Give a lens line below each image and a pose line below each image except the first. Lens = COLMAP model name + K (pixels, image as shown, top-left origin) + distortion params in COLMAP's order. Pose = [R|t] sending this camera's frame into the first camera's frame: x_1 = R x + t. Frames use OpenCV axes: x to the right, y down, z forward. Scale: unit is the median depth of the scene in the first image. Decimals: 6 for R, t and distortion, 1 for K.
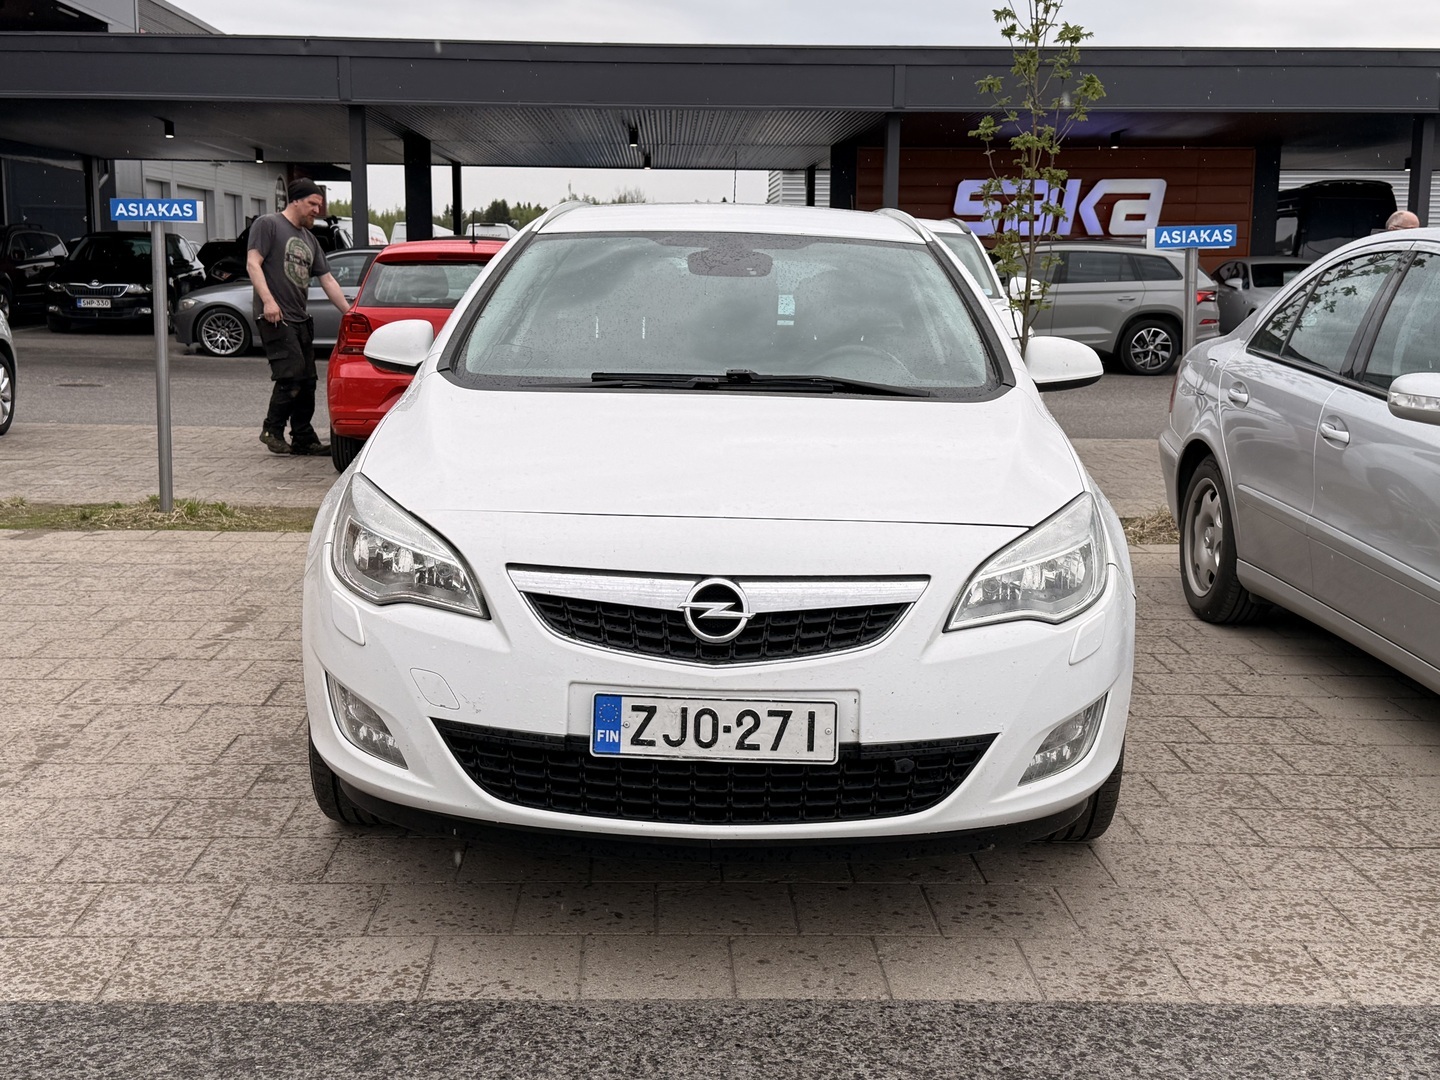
lens RADIAL K [[1775.4, 0, 720.0], [0, 1775.4, 540.0], [0, 0, 1]] dist [0.229184, -0.597303]
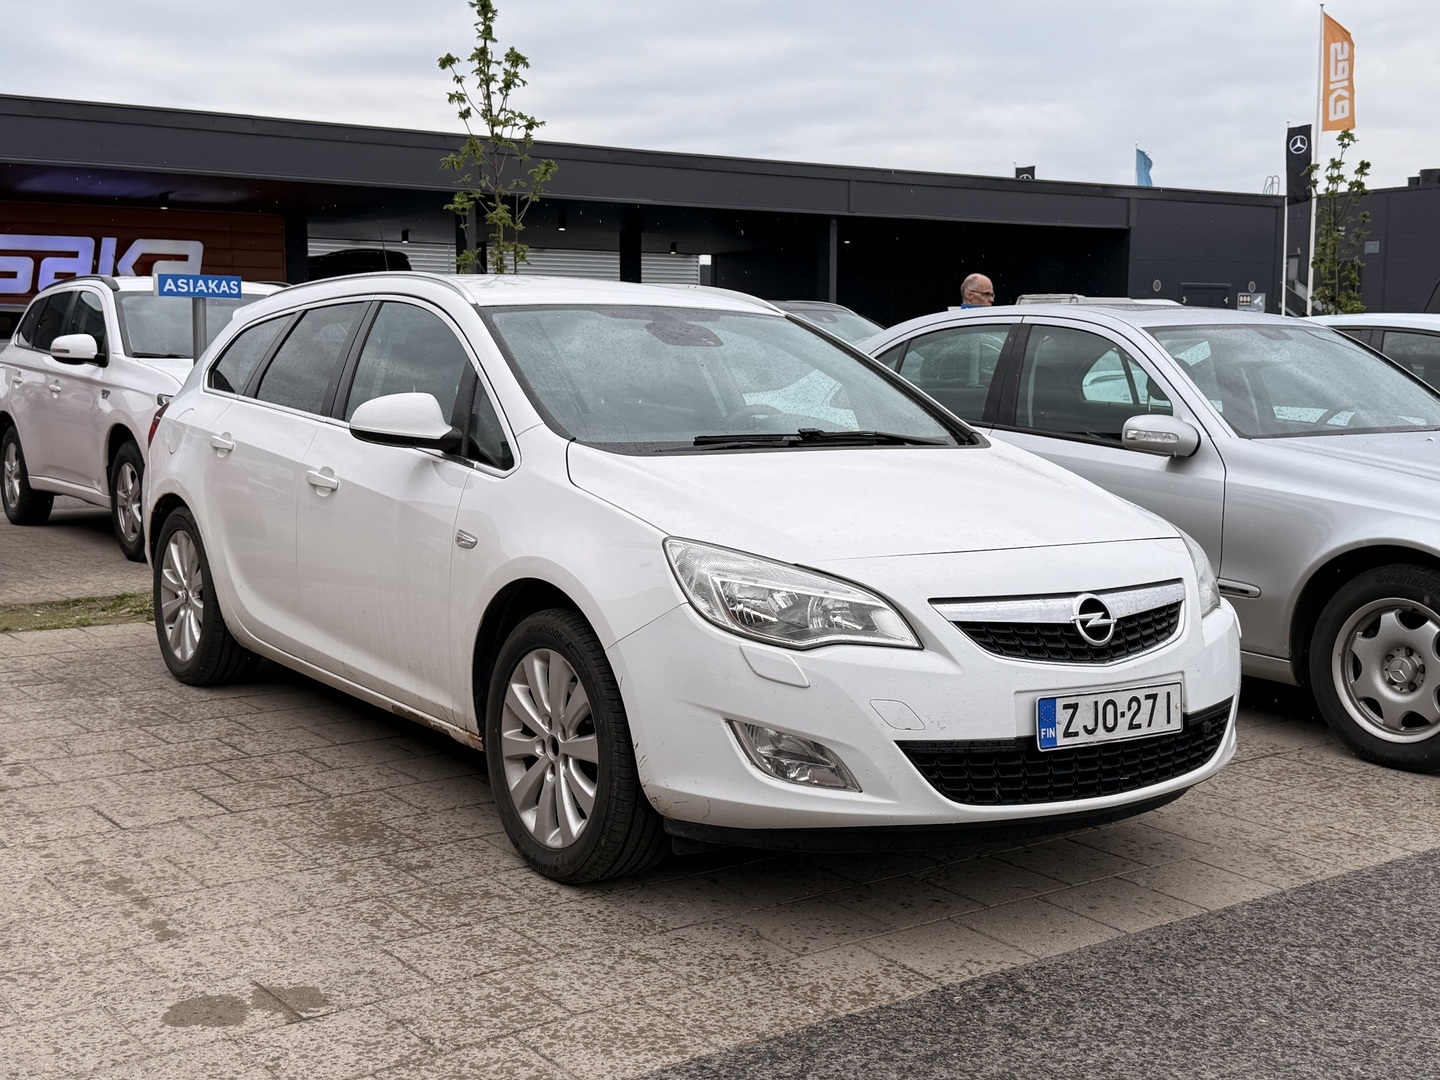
lens RADIAL K [[1775.4, 0, 720.0], [0, 1775.4, 540.0], [0, 0, 1]] dist [0.229184, -0.597303]
pose [[0.818556, -0.074504, 0.569575, -0.888391], [0.093135, 0.995647, -0.003610, -0.033574], [-0.566827, 0.056003, 0.821931, 0.128393]]
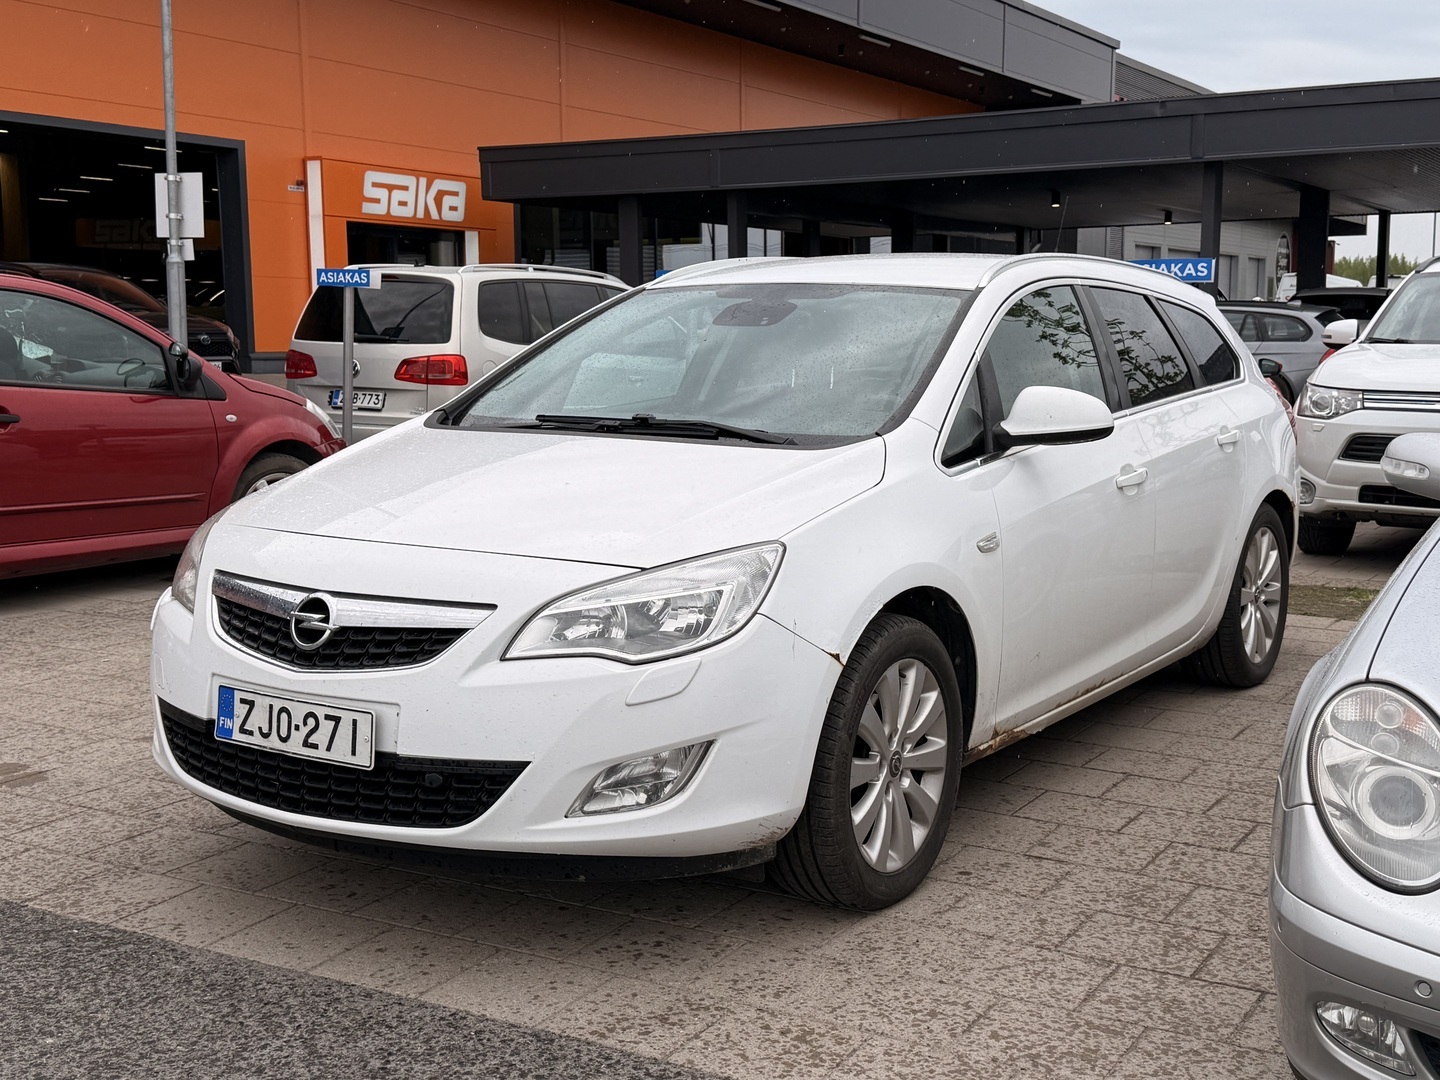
lens RADIAL K [[1775.4, 0, 720.0], [0, 1775.4, 540.0], [0, 0, 1]] dist [0.229184, -0.597303]
pose [[0.843429, 0.053019, -0.534617, 0.794689], [-0.070581, 0.997429, -0.012434, -0.014829], [0.532583, 0.048221, 0.845003, 0.178358]]
